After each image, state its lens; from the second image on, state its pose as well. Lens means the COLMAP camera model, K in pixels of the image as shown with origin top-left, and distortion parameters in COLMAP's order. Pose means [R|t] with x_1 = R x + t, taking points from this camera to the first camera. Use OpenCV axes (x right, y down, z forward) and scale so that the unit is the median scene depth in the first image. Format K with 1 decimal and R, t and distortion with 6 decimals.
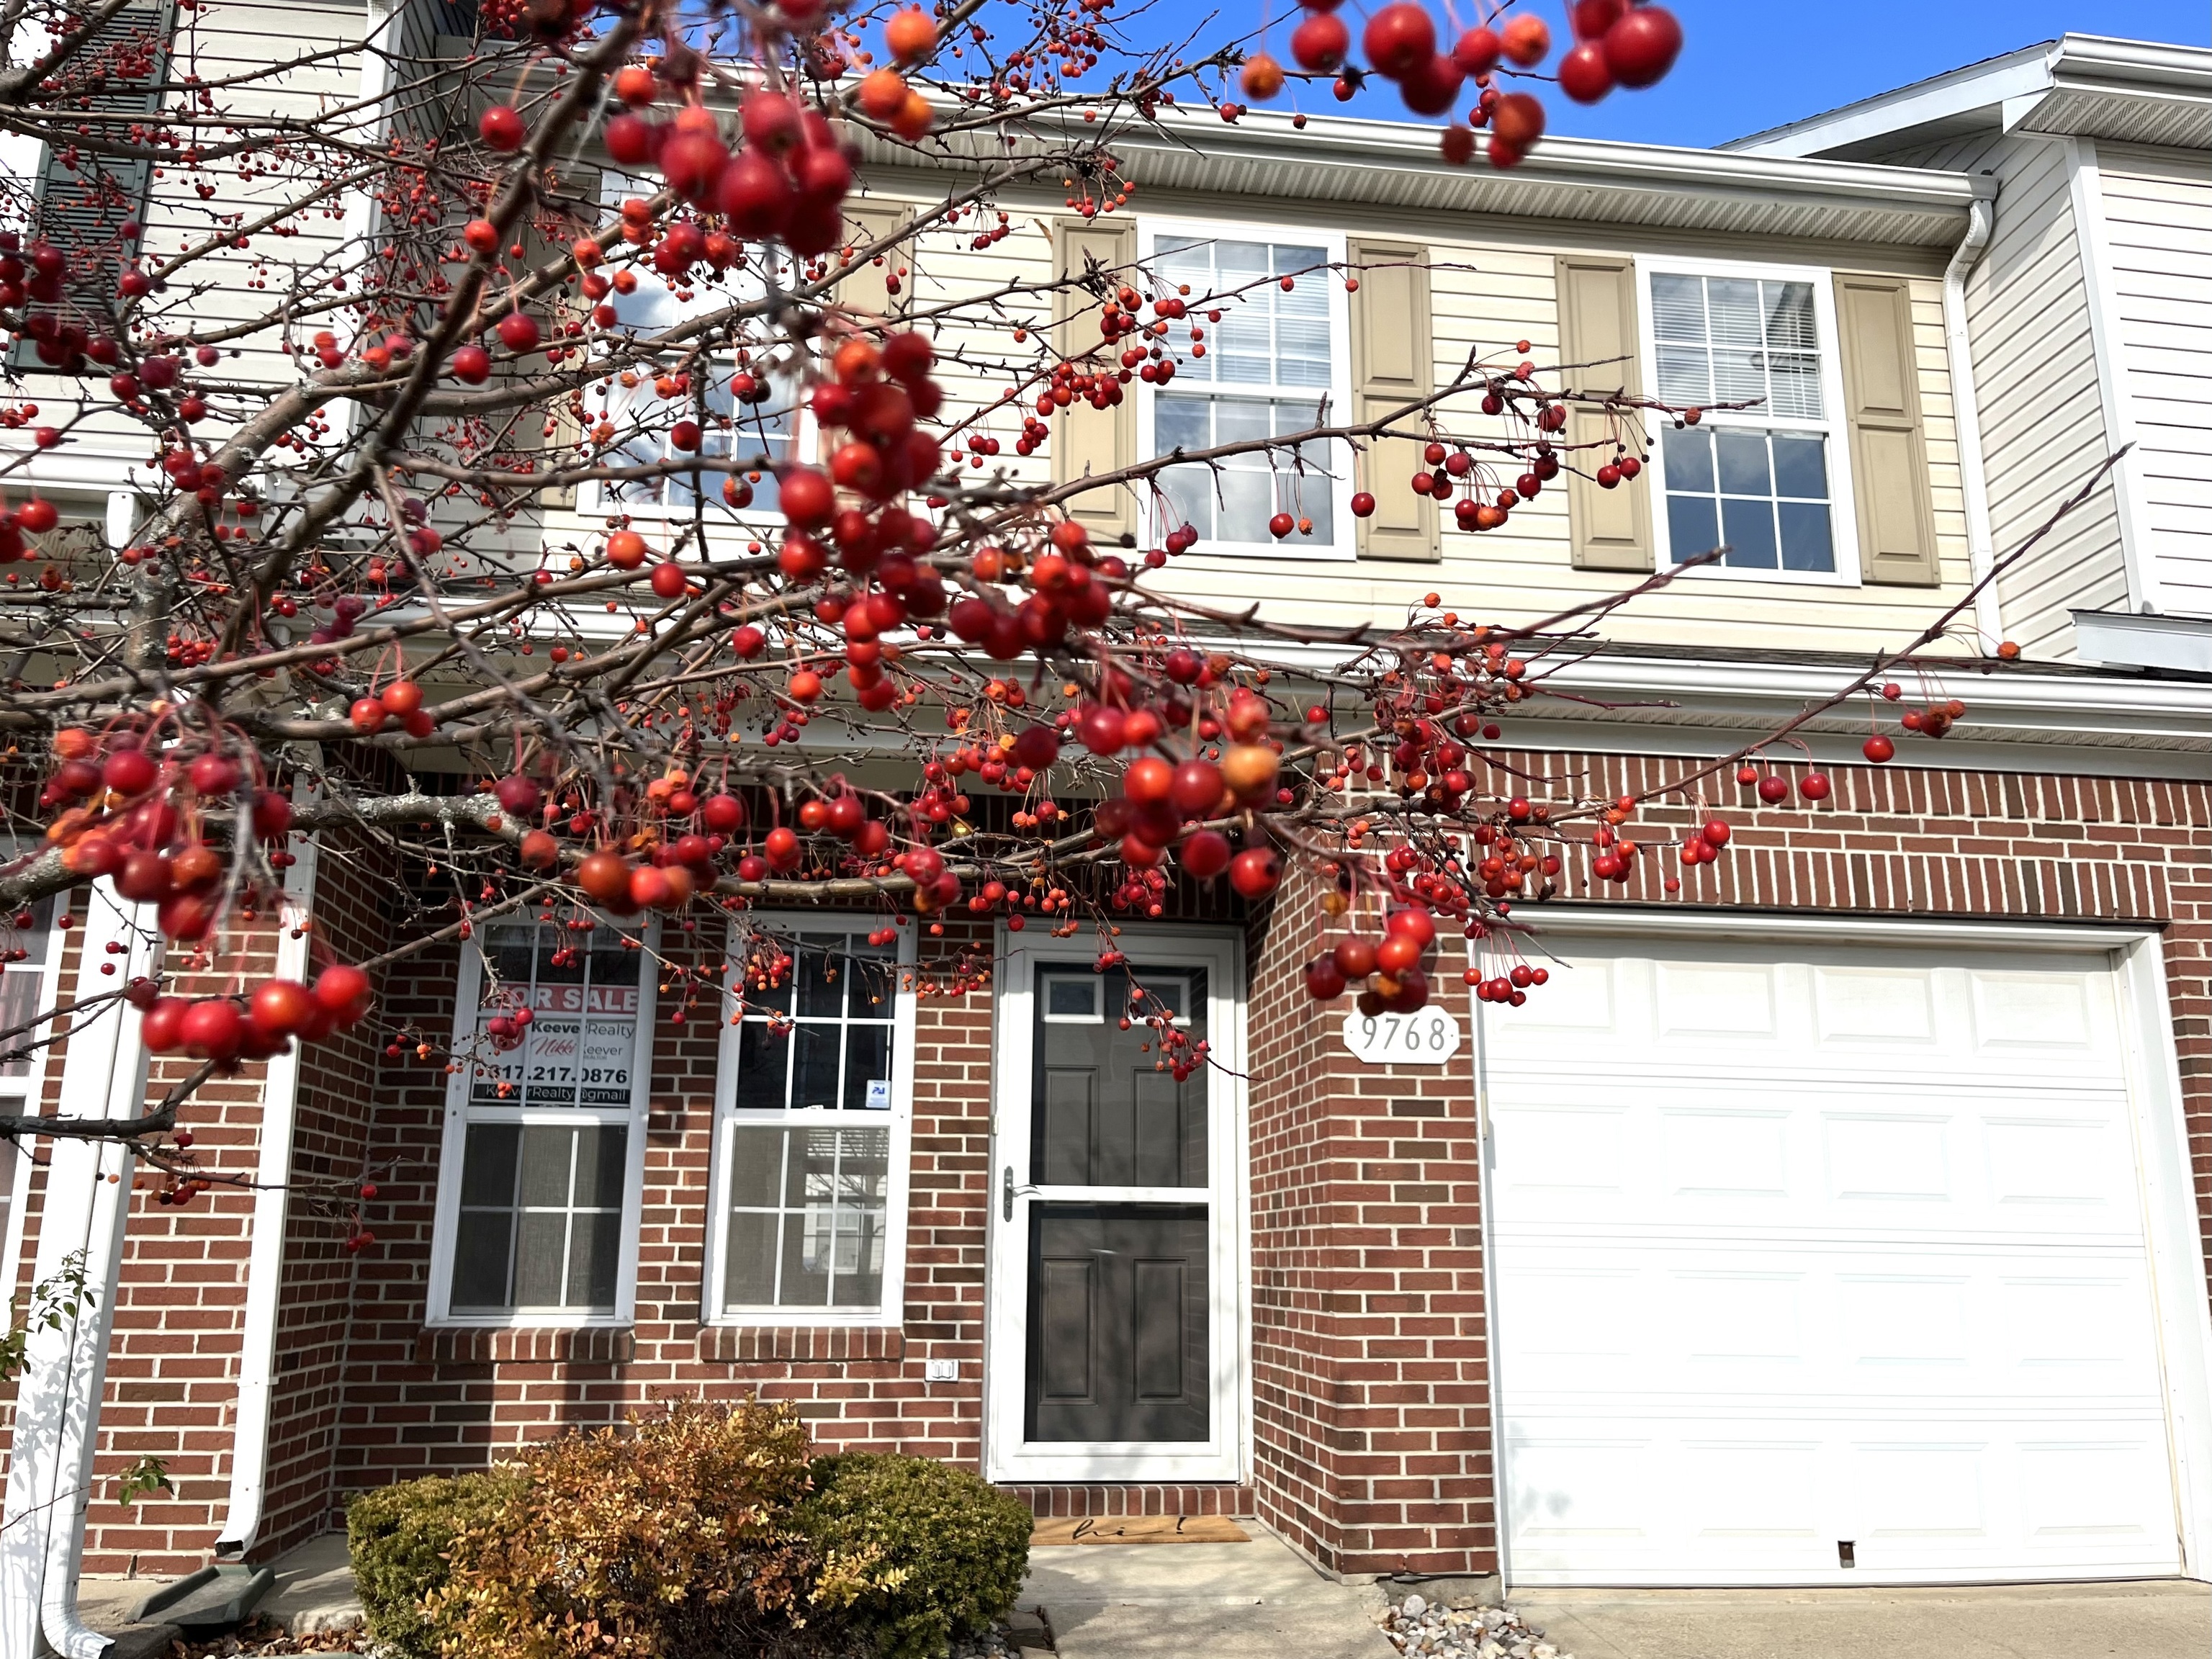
lens RADIAL K [[1723.1, 0, 1106.0], [0, 1723.1, 829.5], [0, 0, 1]] dist [0.023267, 0.039963]
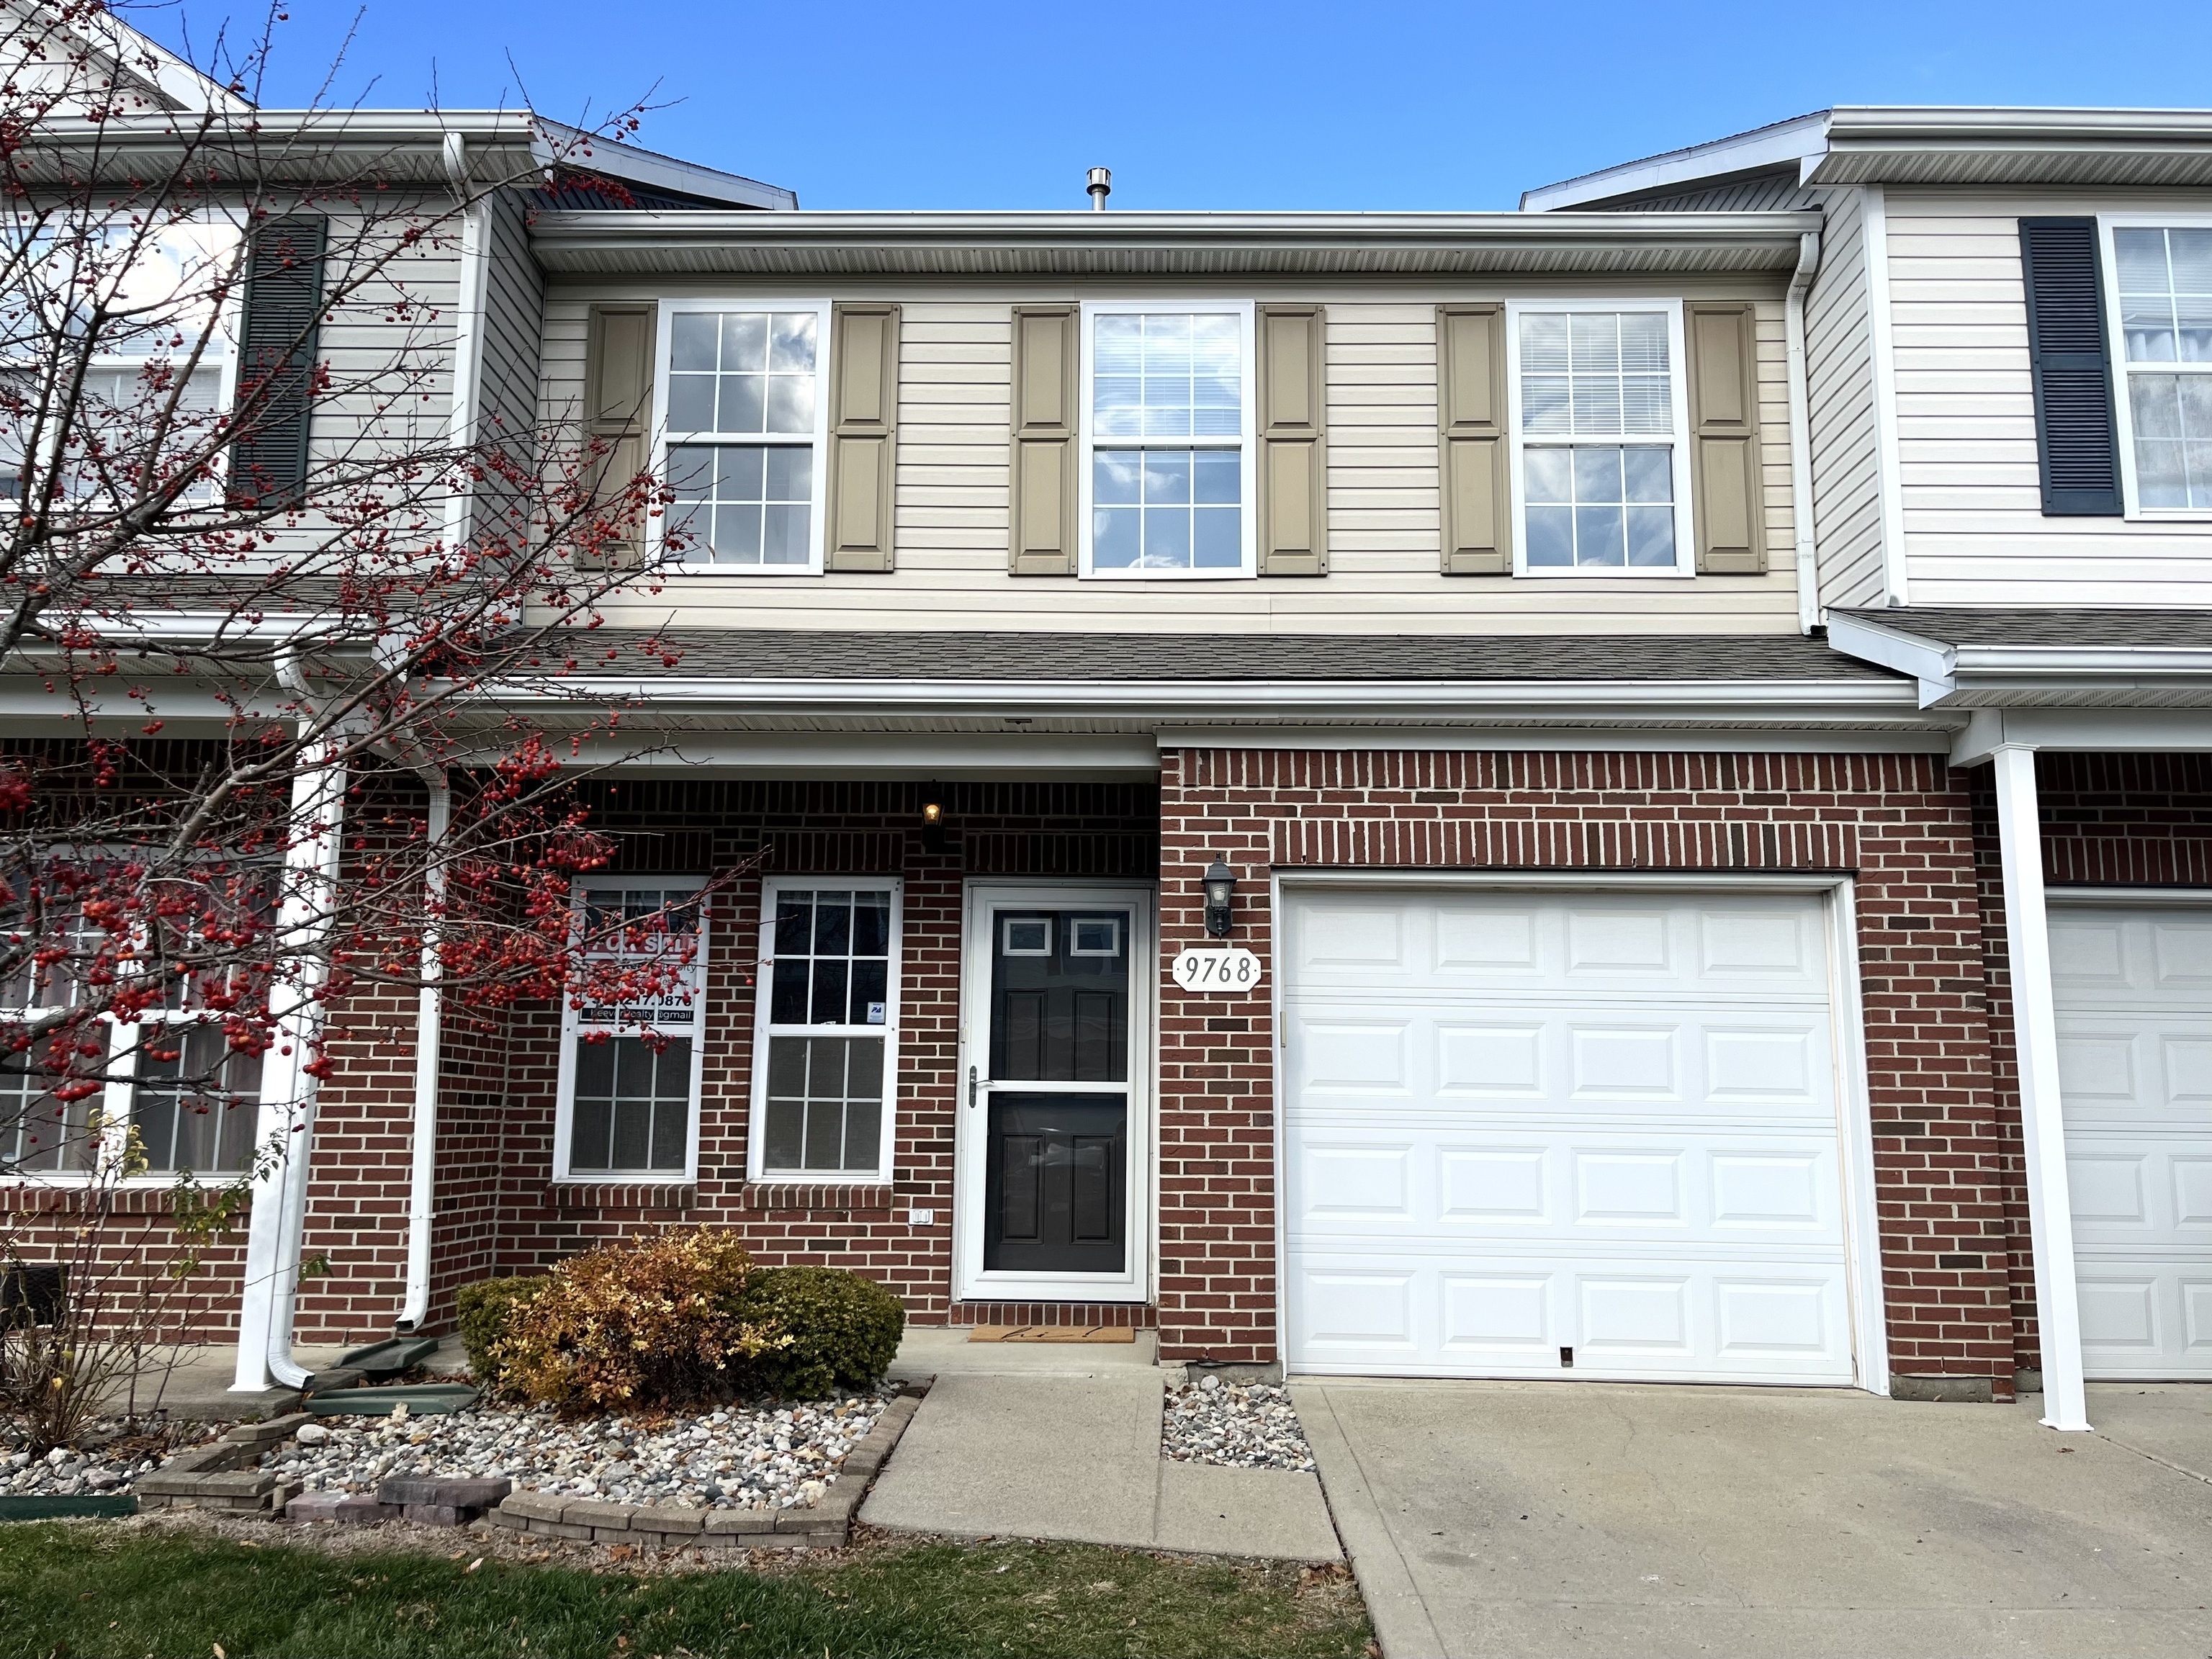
lens RADIAL K [[1686.3, 0, 1106.0], [0, 1686.3, 829.5], [0, 0, 1]] dist [0.070128, 0.001488]
pose [[0.989791, -0.022086, -0.140806, 0.242729], [0.031049, 0.997607, 0.061780, -0.065297], [0.139105, -0.065521, 0.988108, -0.264493]]
